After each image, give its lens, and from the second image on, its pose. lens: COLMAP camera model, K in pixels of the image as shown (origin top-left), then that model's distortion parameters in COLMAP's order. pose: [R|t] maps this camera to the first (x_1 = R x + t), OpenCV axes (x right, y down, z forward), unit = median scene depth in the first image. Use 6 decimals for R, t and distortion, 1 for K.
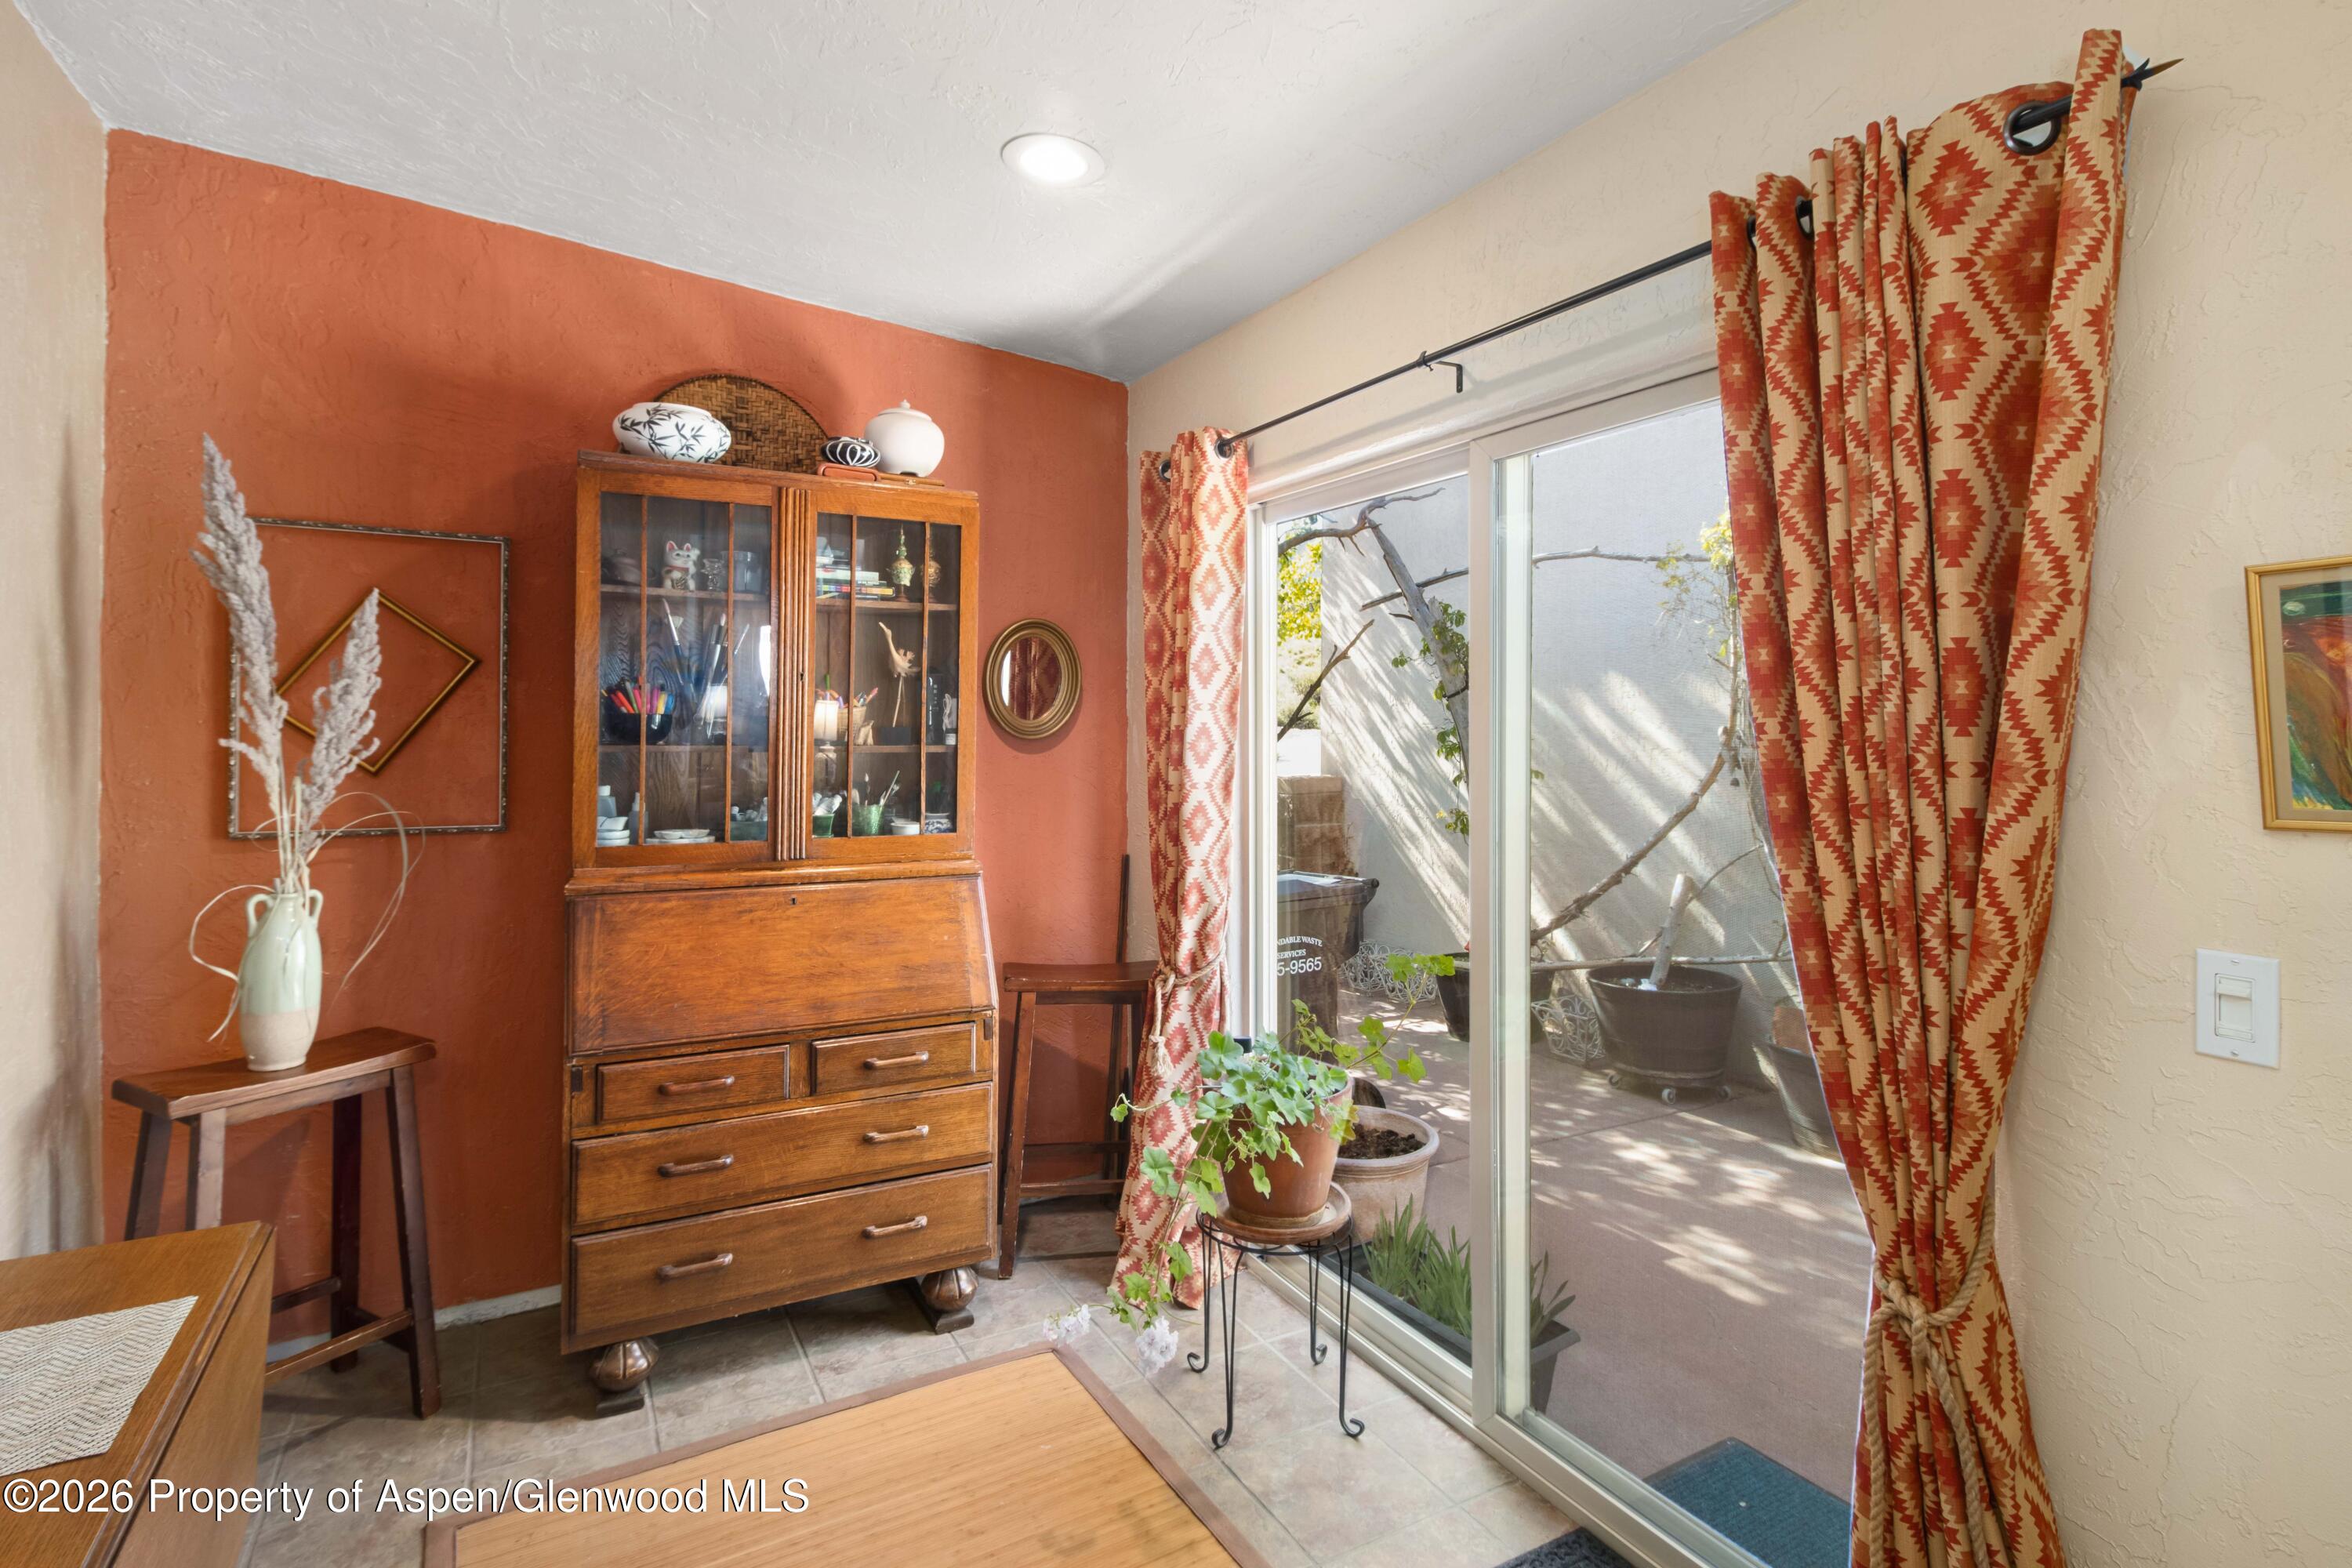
lens RADIAL K [[1200.2, 0, 1175.1], [0, 1200.2, 683.1], [0, 0, 1]] dist [0.001306, -0.000065]
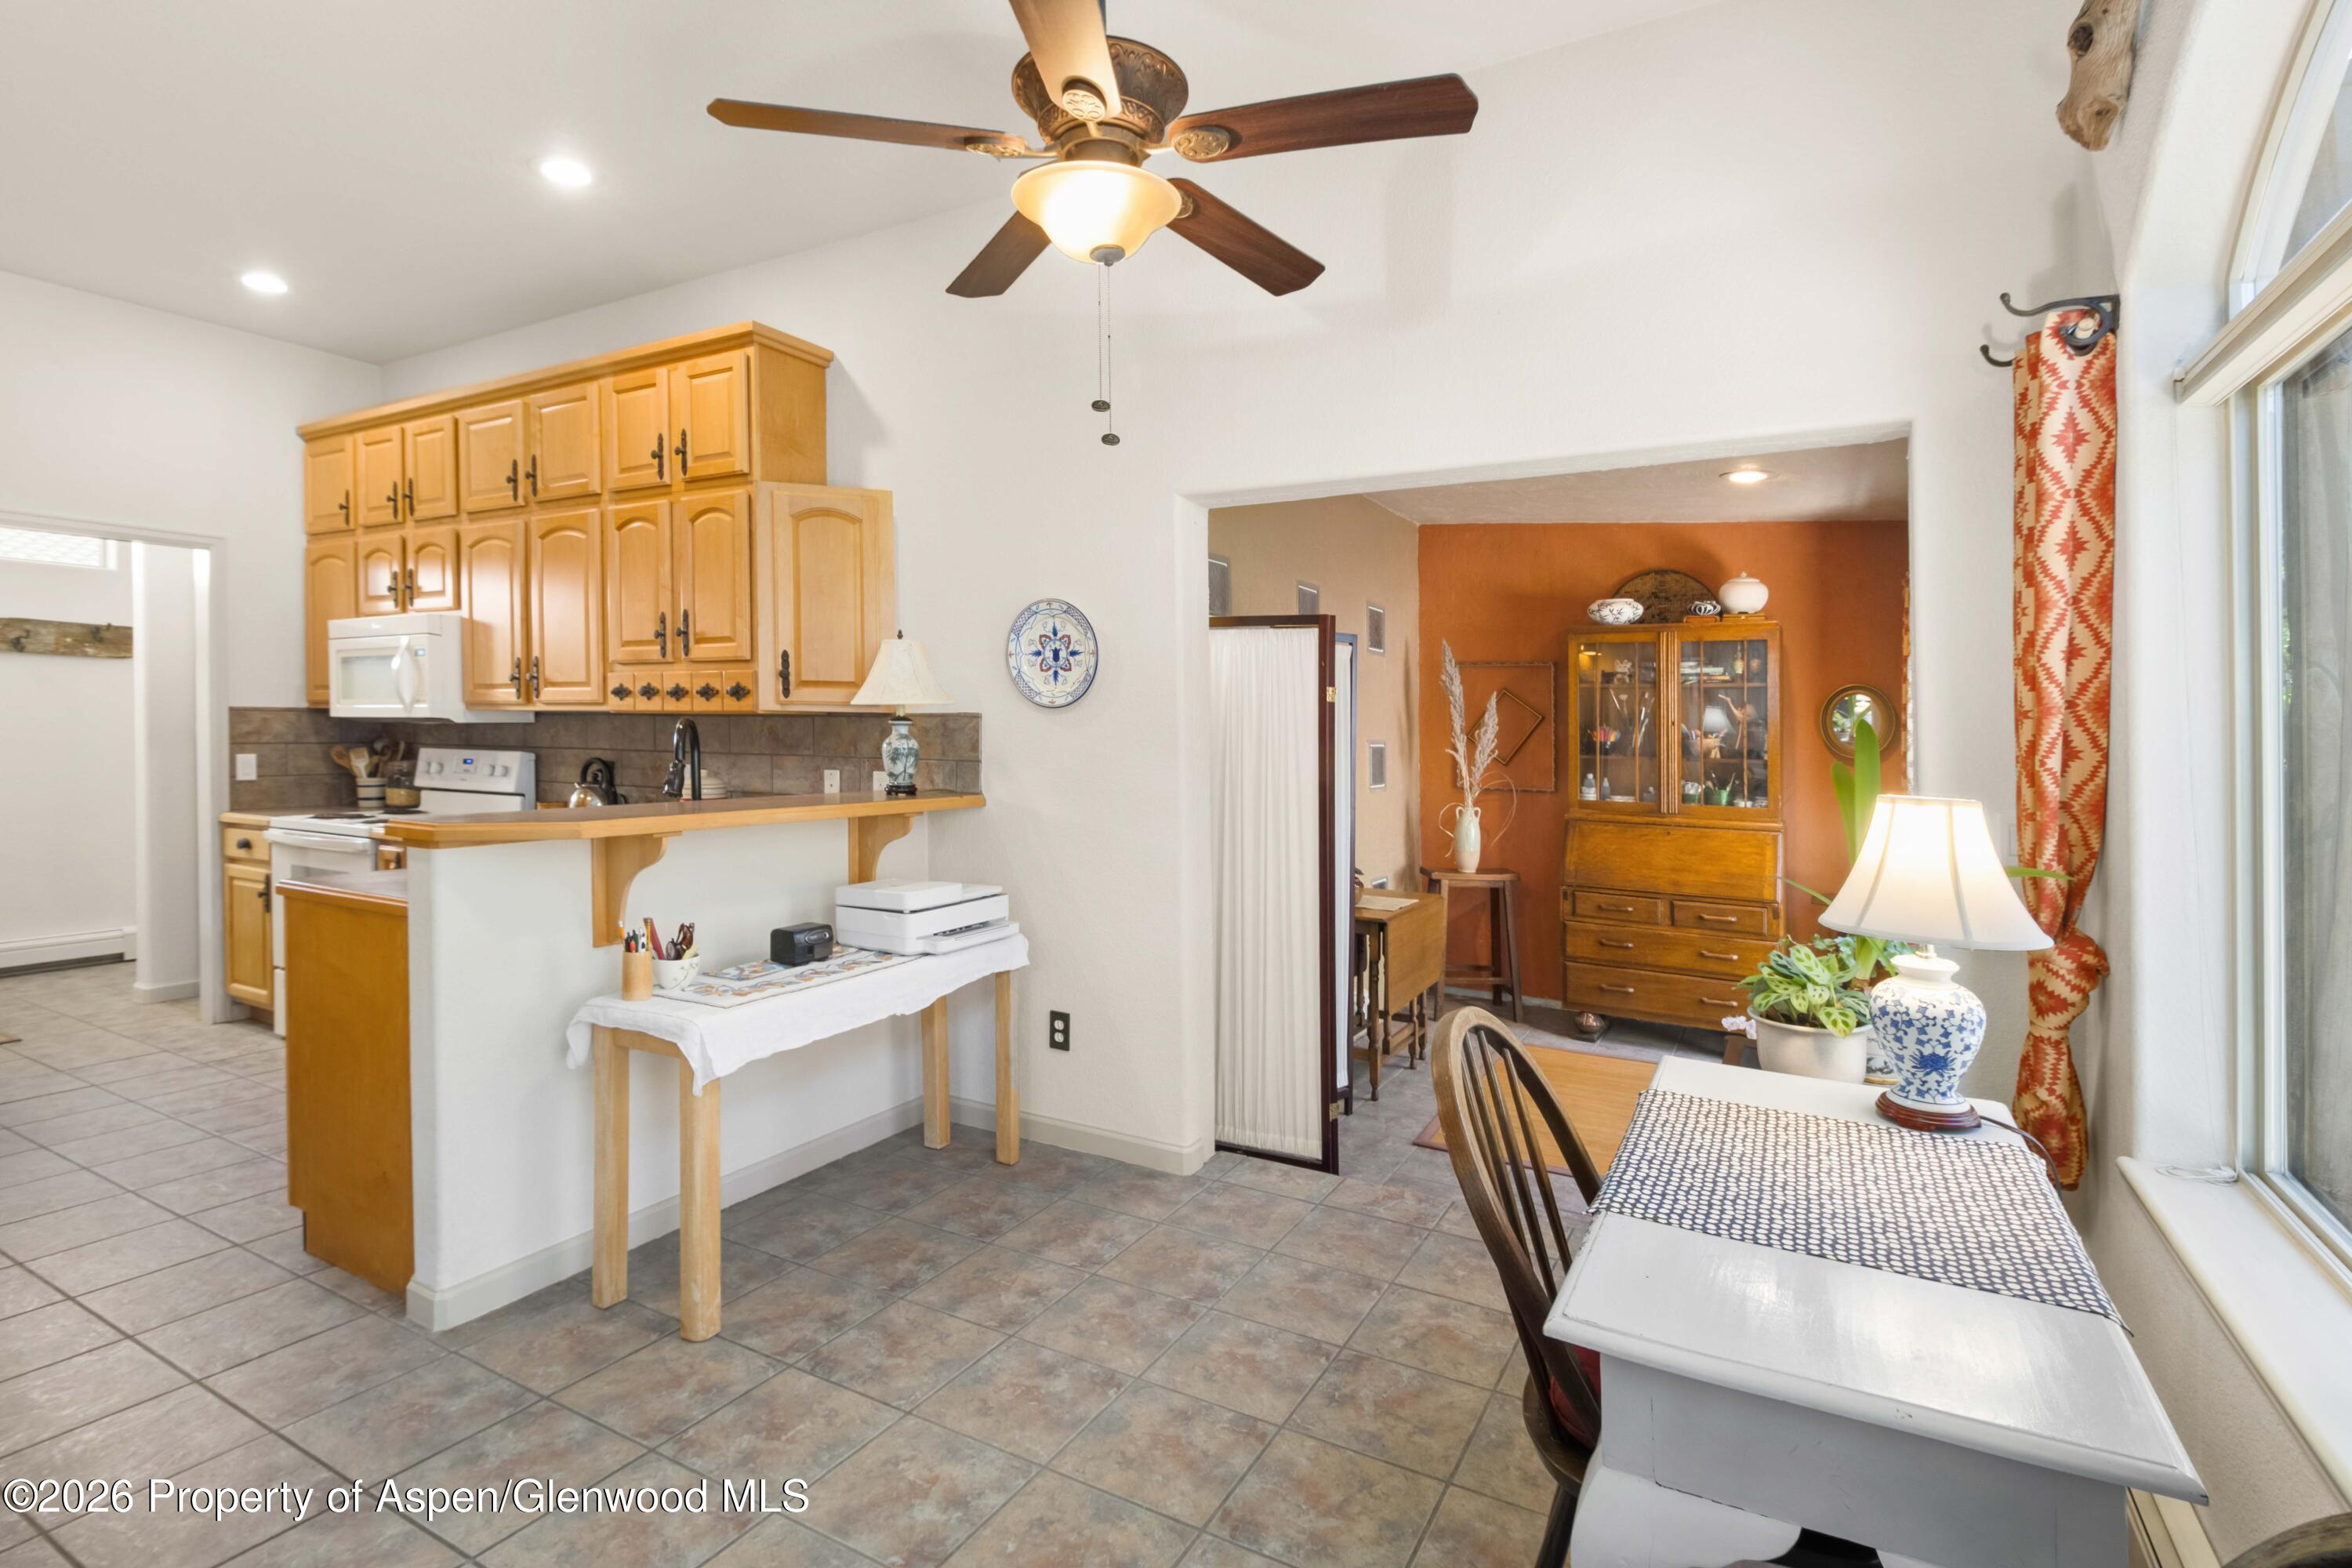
lens RADIAL K [[1122.0, 0, 1166.7], [0, 1122.0, 731.0], [0, 0, 1]] dist [-0.000428, -0.000493]
pose [[0.522916, 0.004625, -0.852372, 0.896412], [0.019243, 0.999666, 0.017230, -0.044556], [0.852167, -0.025412, 0.522653, -0.755407]]
